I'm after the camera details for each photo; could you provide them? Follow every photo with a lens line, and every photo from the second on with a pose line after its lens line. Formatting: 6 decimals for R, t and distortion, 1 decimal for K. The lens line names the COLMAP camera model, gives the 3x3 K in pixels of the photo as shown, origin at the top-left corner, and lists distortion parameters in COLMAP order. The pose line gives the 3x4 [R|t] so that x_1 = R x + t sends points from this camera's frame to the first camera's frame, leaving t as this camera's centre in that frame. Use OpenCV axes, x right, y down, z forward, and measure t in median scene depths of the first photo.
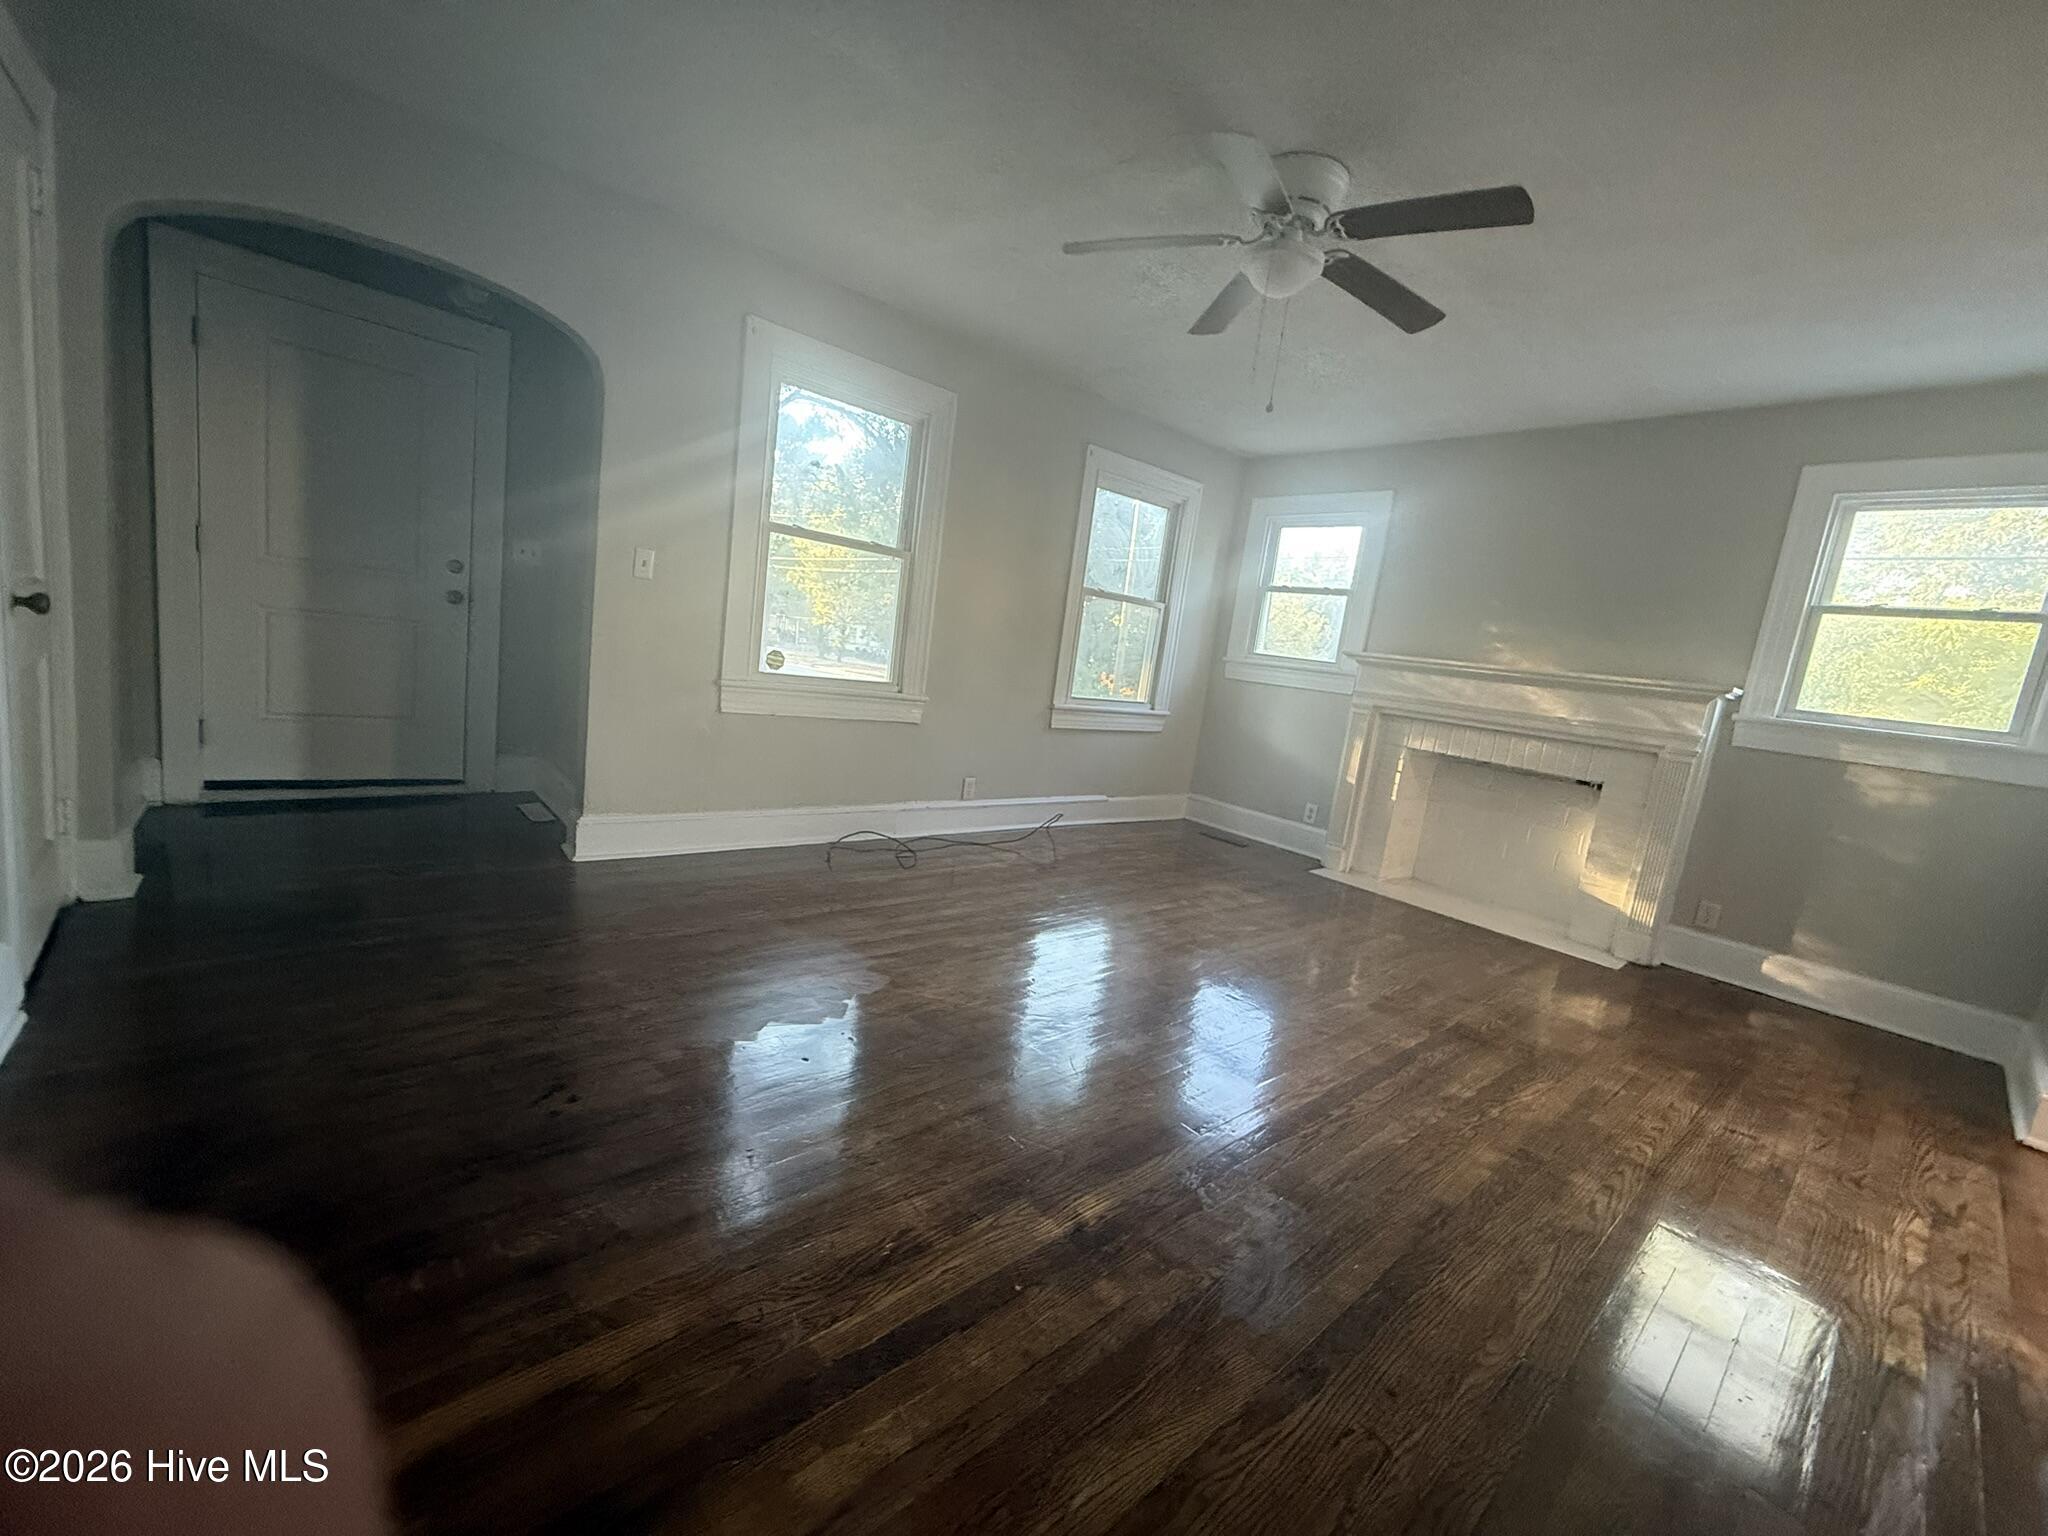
lens RADIAL K [[816.0, 0, 1021.2], [0, 816.0, 768.1], [0, 0, 1]] dist [0.000087, -0.000242]
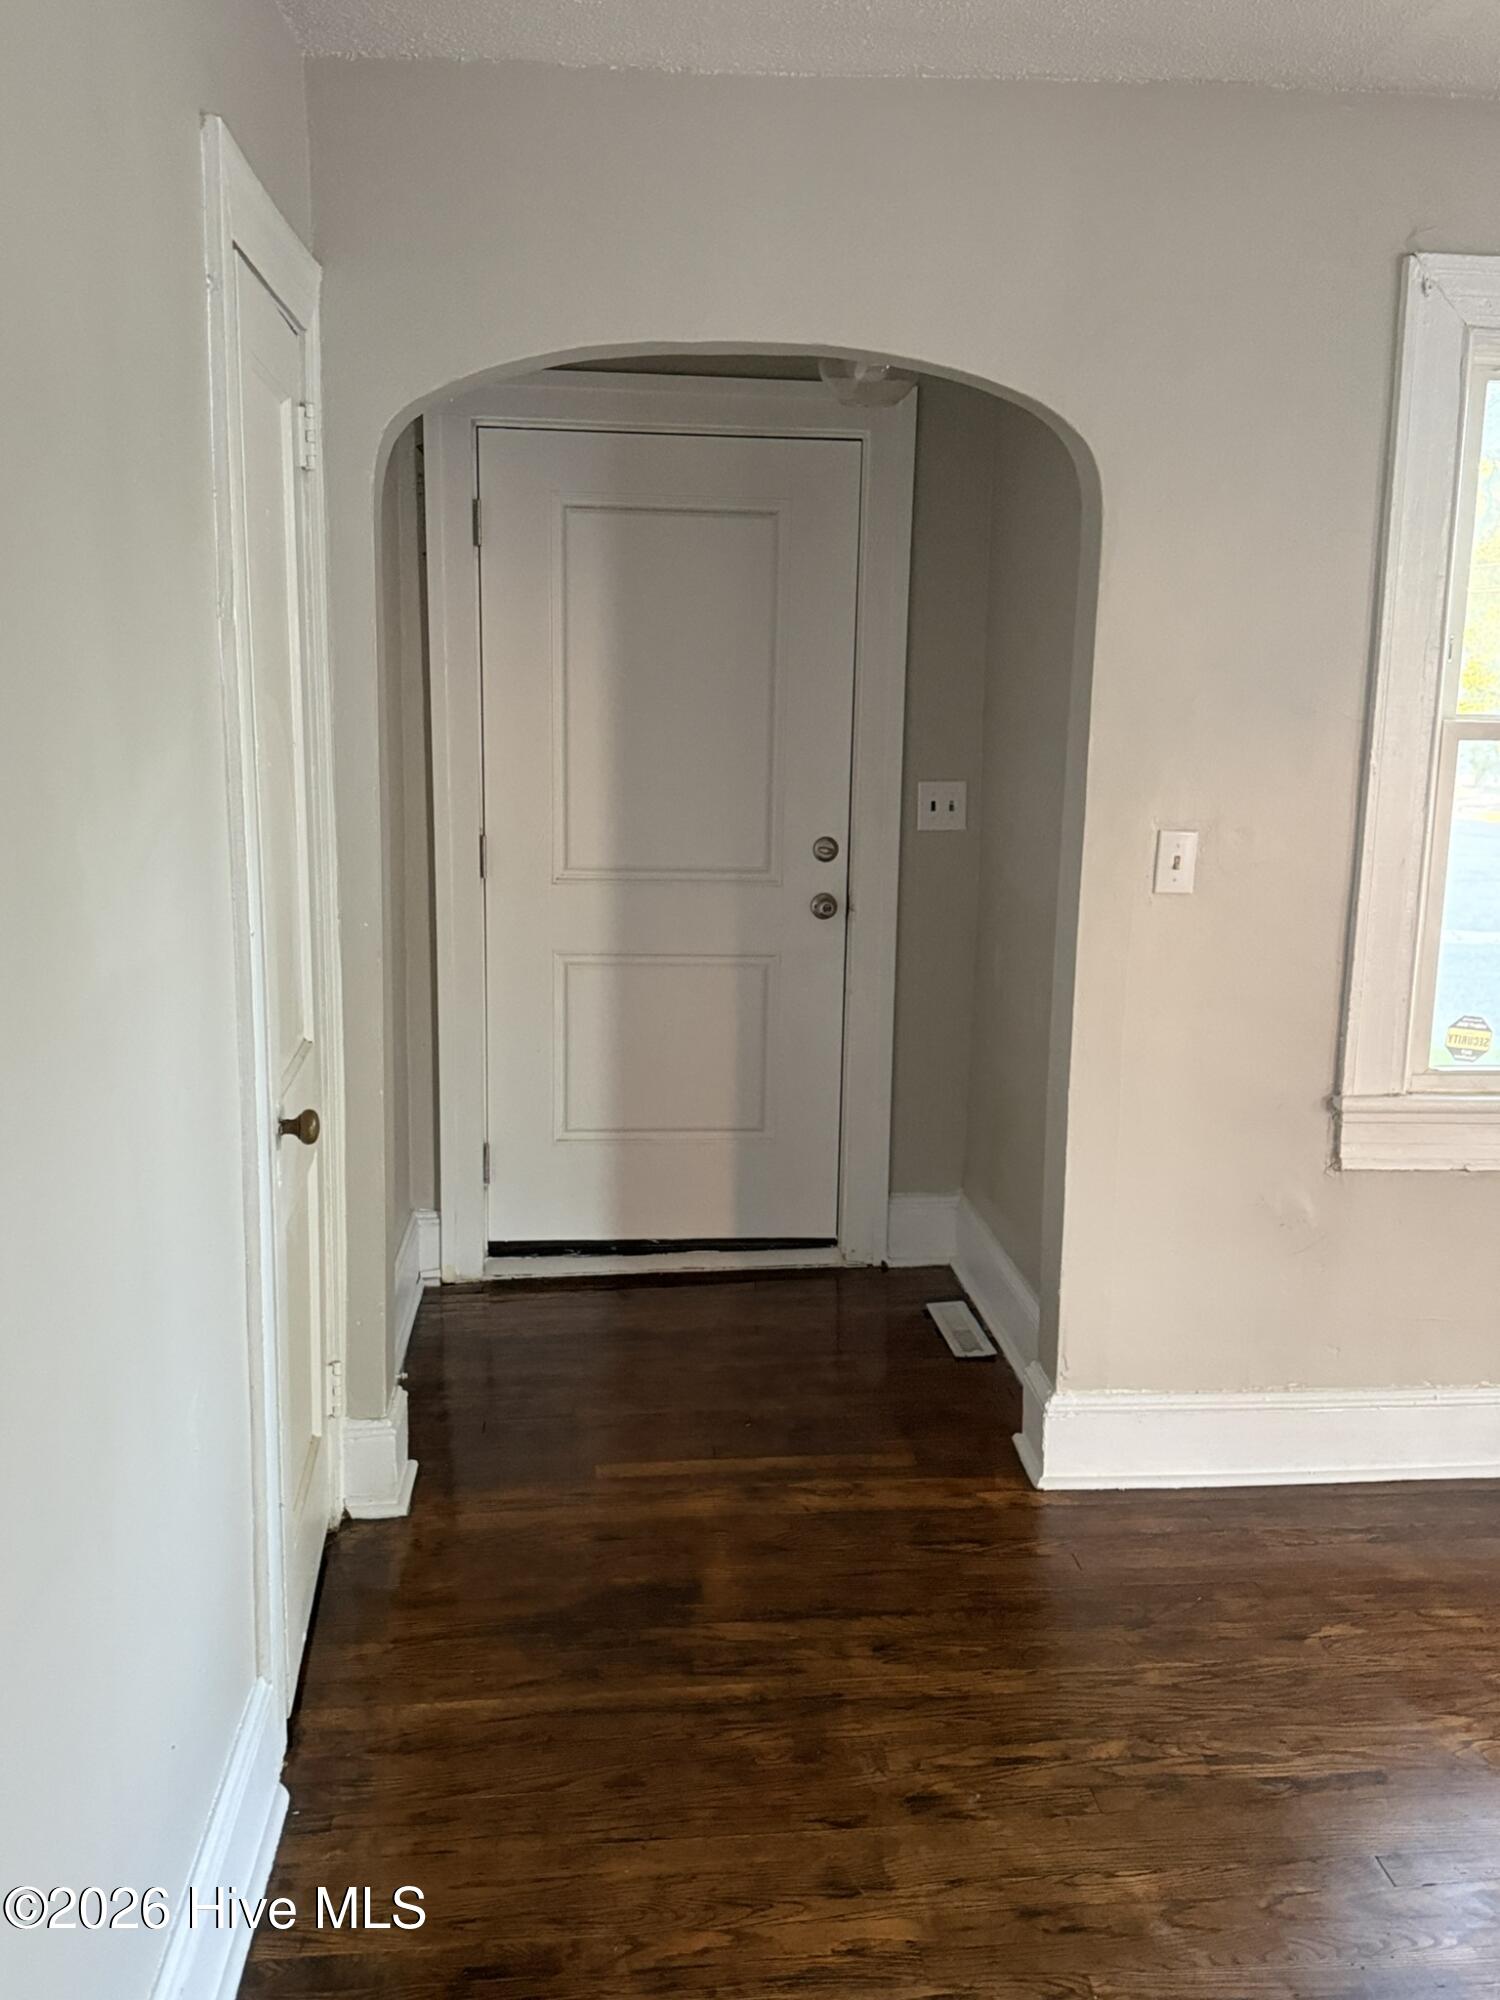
lens RADIAL K [[1732.5, 0, 739.4], [0, 1732.5, 1010.3], [0, 0, 1]] dist [0.219178, -0.468407]
pose [[0.802773, -0.004265, -0.596270, -0.065997], [0.000174, 0.999976, -0.006917, -0.149693], [0.596285, 0.005449, 0.802754, 0.057110]]
